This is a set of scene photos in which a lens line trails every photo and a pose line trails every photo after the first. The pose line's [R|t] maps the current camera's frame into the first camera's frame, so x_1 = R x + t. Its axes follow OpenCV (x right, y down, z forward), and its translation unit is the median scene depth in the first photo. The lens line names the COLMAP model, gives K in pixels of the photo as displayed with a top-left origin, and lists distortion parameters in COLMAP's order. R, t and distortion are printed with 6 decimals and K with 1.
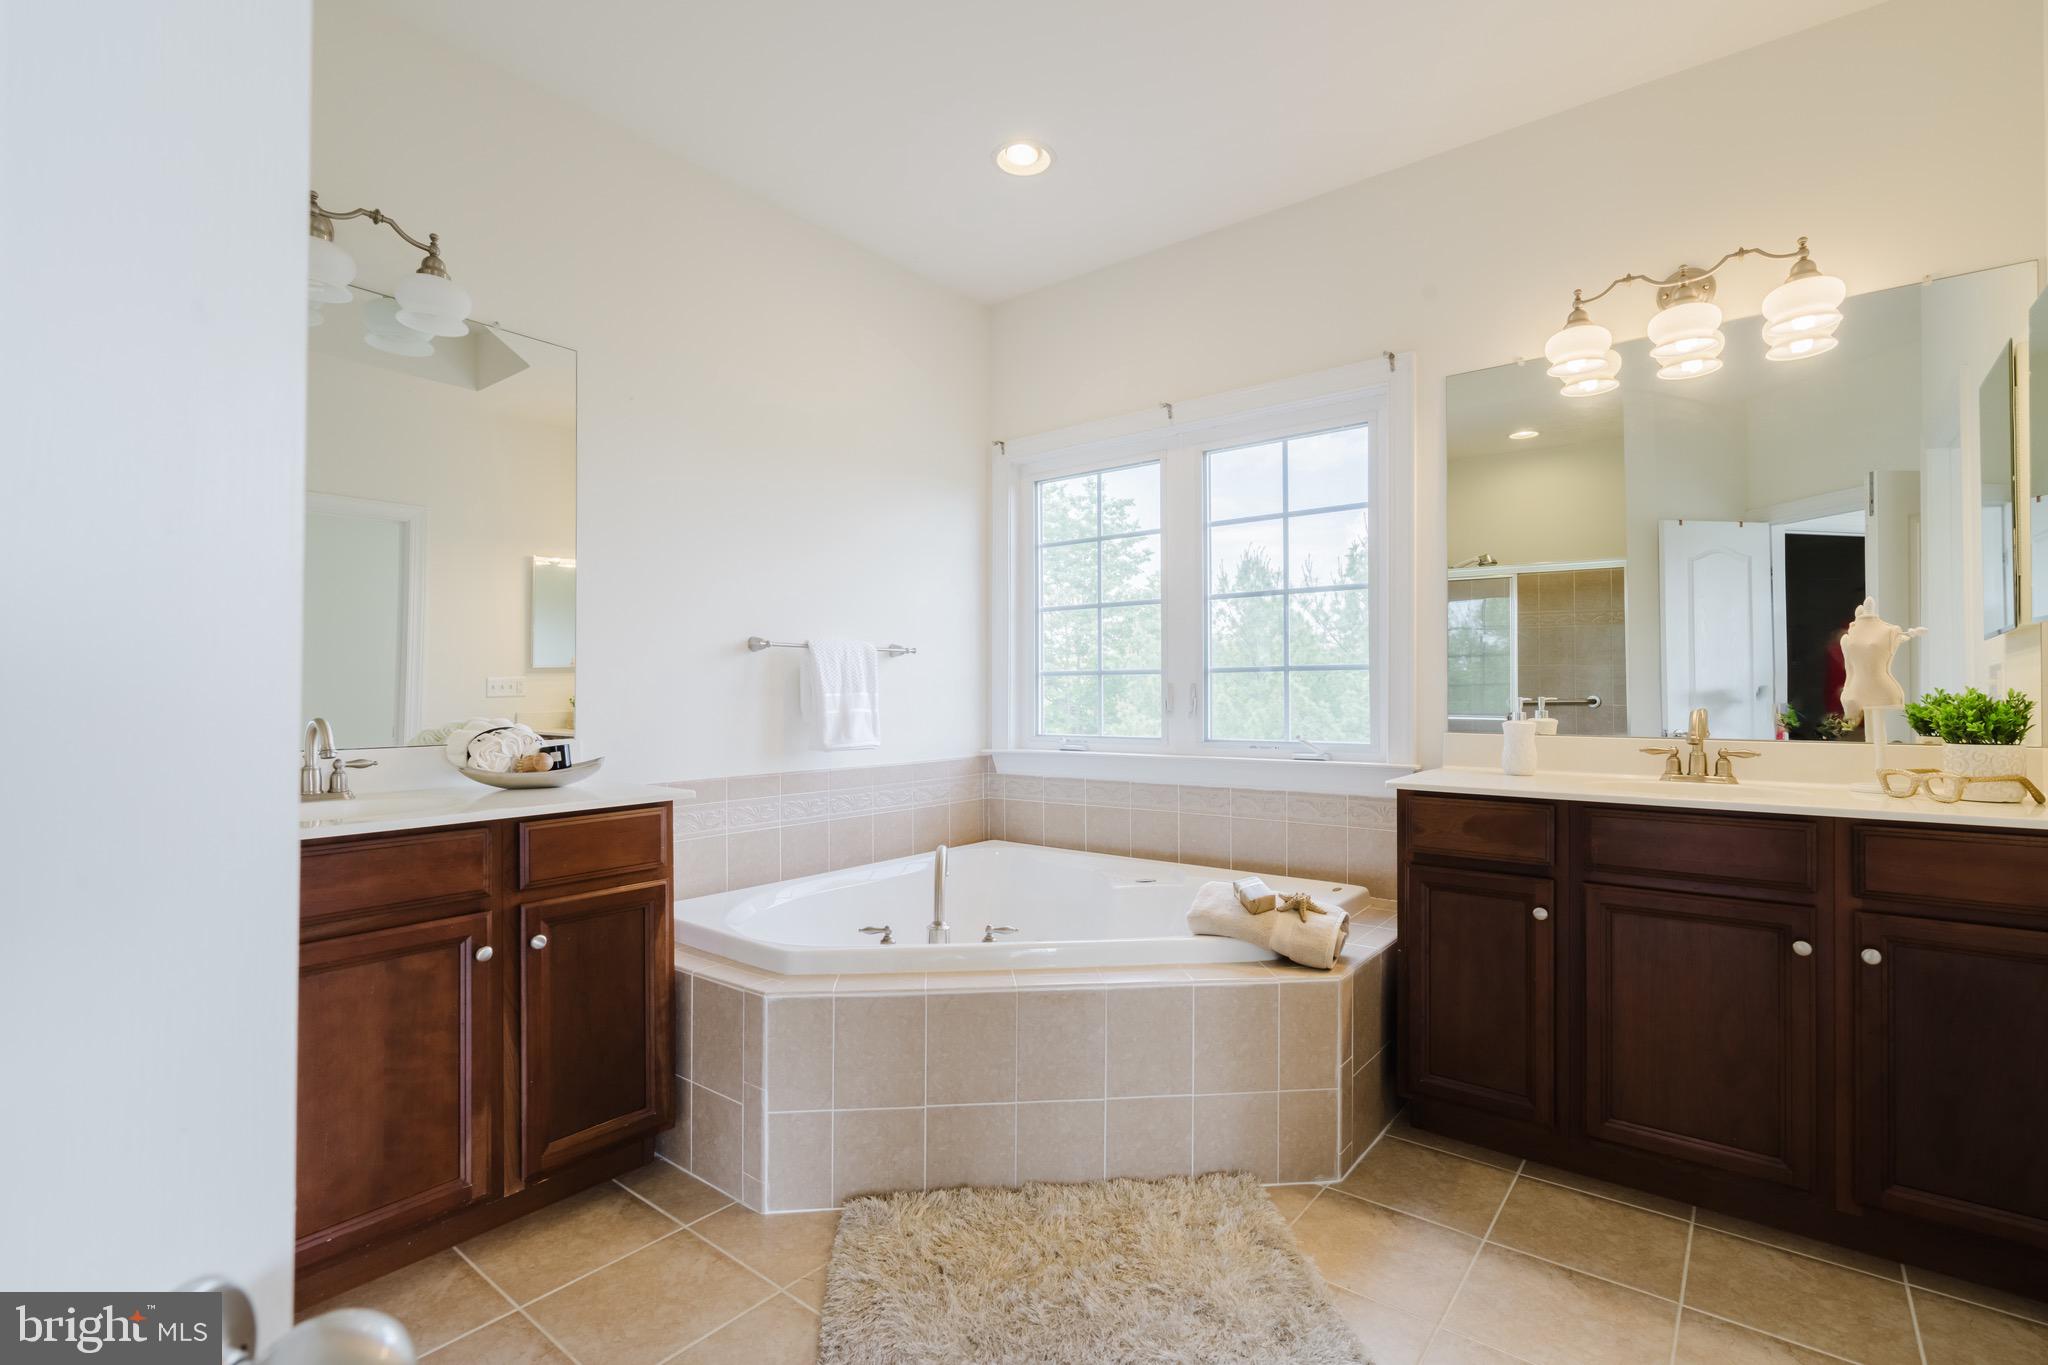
lens RADIAL K [[943.2, 0, 1033.3], [0, 943.2, 680.0], [0, 0, 1]] dist [0.000493, 0.000414]
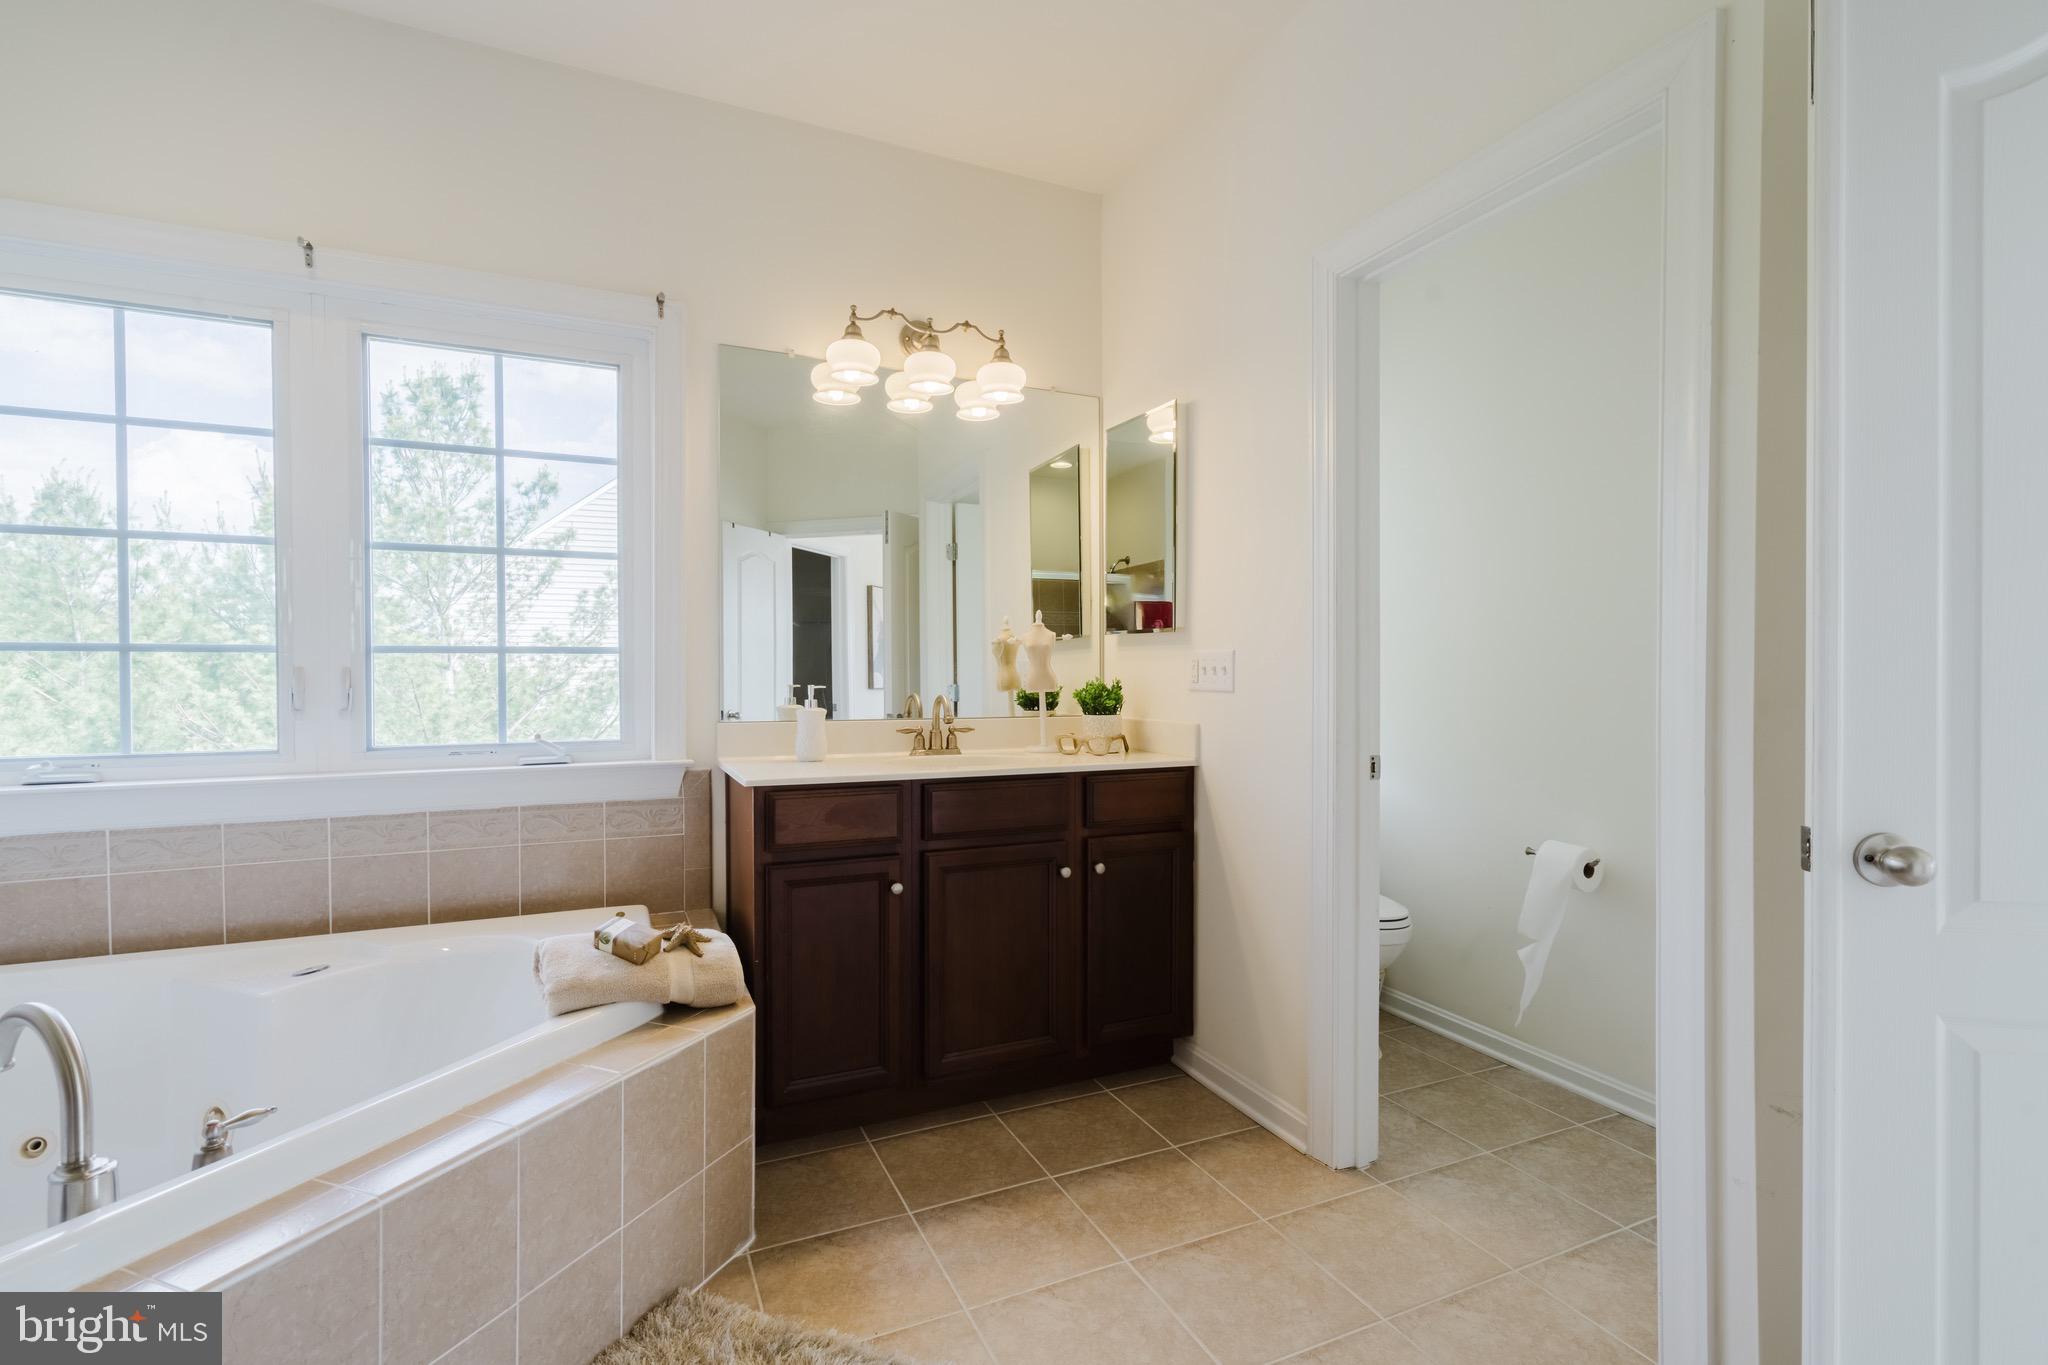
lens RADIAL K [[943.2, 0, 1025.1], [0, 943.2, 682.2], [0, 0, 1]] dist [0.000493, 0.000414]
pose [[0.453526, -0.004997, 0.891229, -0.300967], [-0.011758, 0.999864, 0.011590, 0.000590], [-0.891166, -0.015736, 0.453405, 0.341160]]
